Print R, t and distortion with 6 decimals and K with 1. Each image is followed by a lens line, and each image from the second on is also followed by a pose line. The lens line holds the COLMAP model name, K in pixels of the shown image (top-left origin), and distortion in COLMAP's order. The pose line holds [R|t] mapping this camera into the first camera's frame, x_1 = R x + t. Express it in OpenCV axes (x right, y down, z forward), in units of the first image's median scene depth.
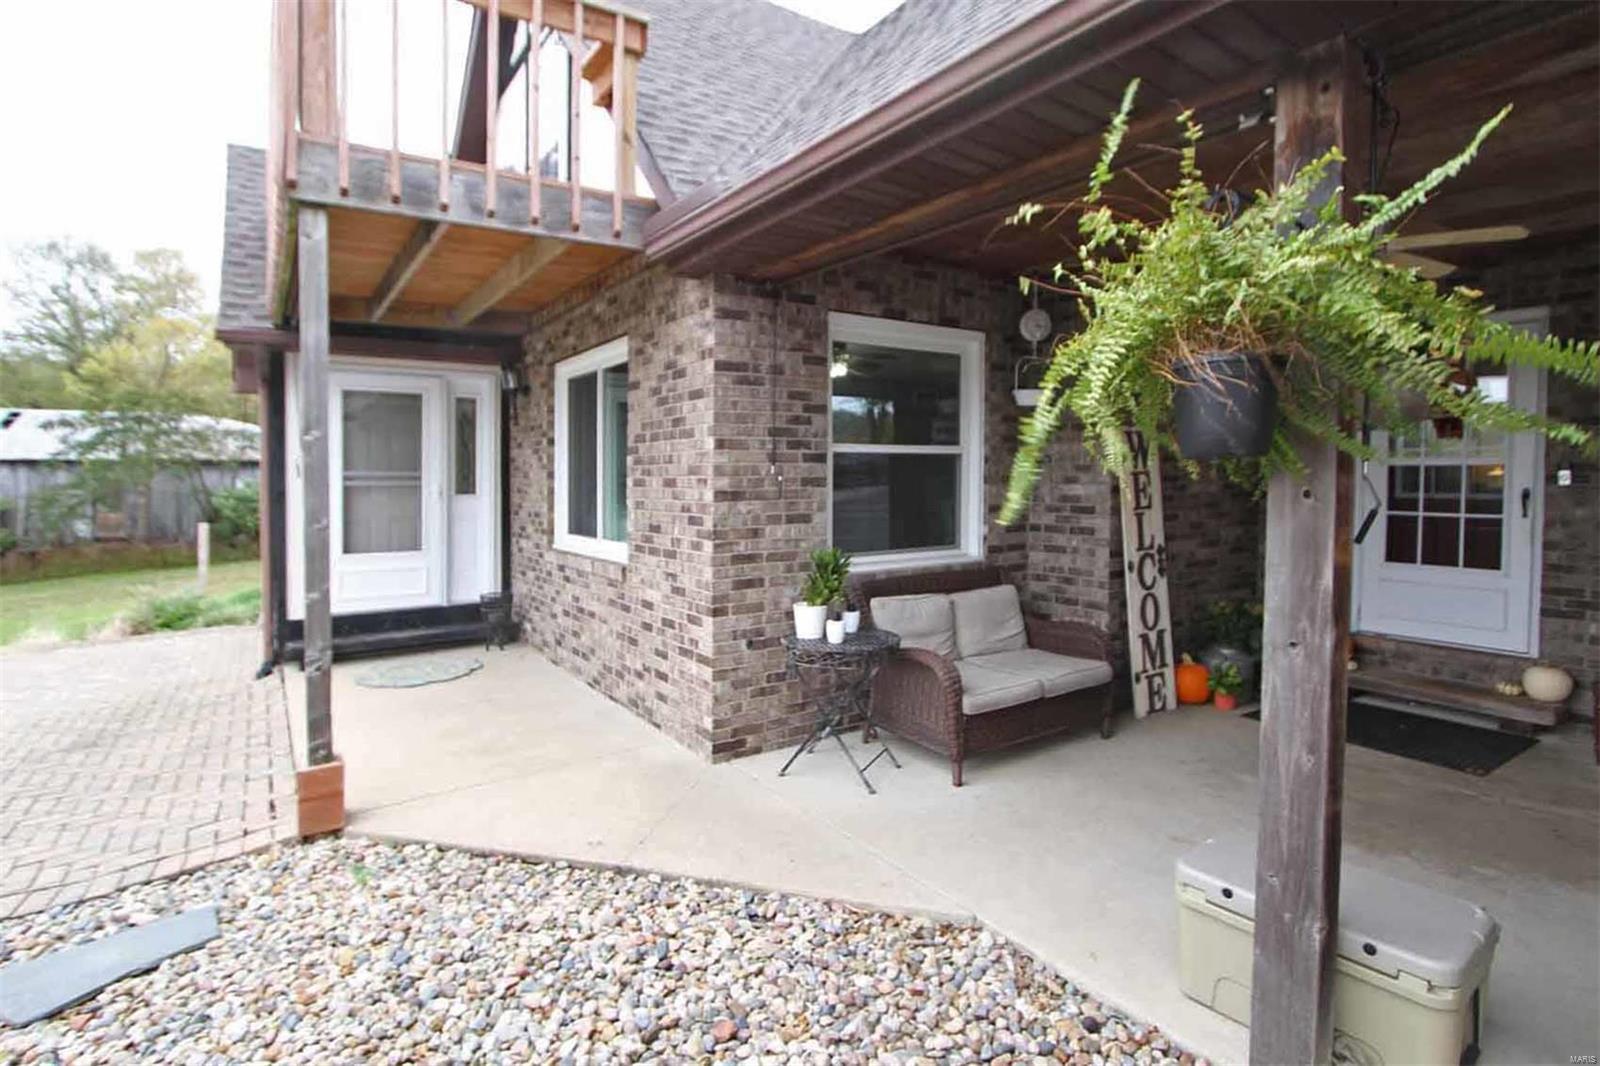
lens RADIAL K [[842.7, 0, 828.4], [0, 842.7, 477.0], [0, 0, 1]] dist [-0.005450, -0.000224]
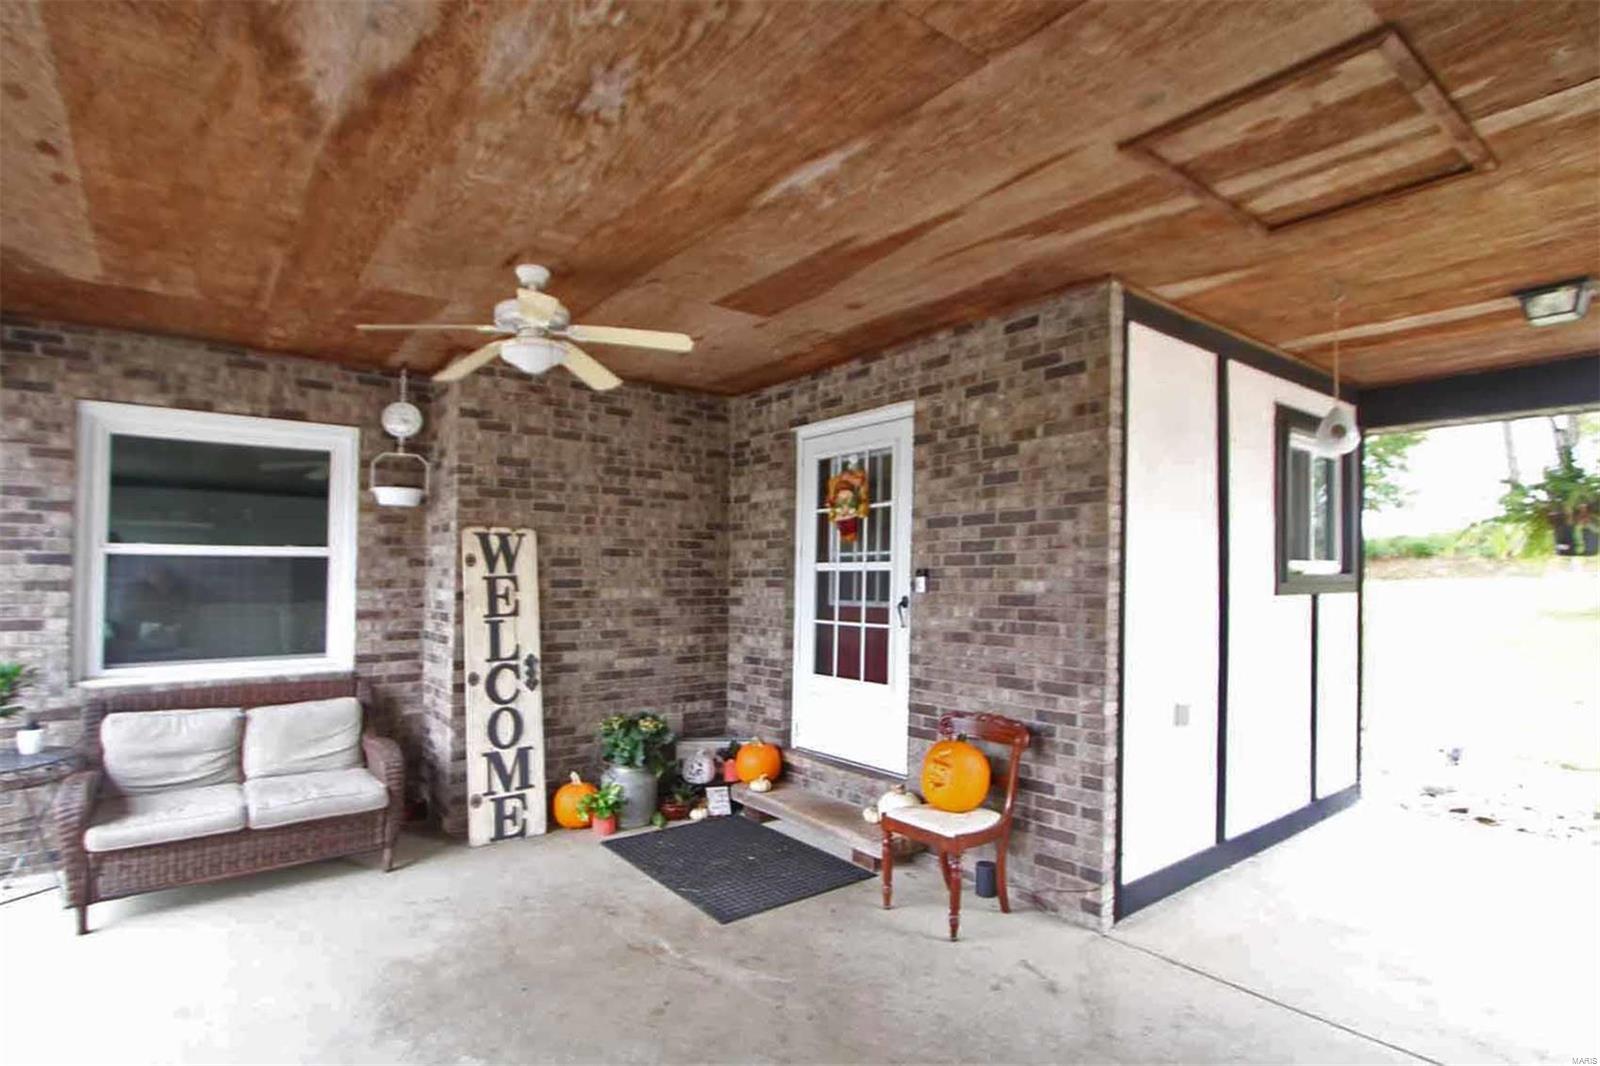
lens RADIAL K [[758.2, 0, 823.0], [0, 758.2, 554.0], [0, 0, 1]] dist [-0.020818, 0.002815]
pose [[0.999844, 0.005044, 0.016909, 0.714325], [-0.004404, 0.999281, -0.037654, -0.001184], [-0.017087, 0.037574, 0.999148, 0.159454]]
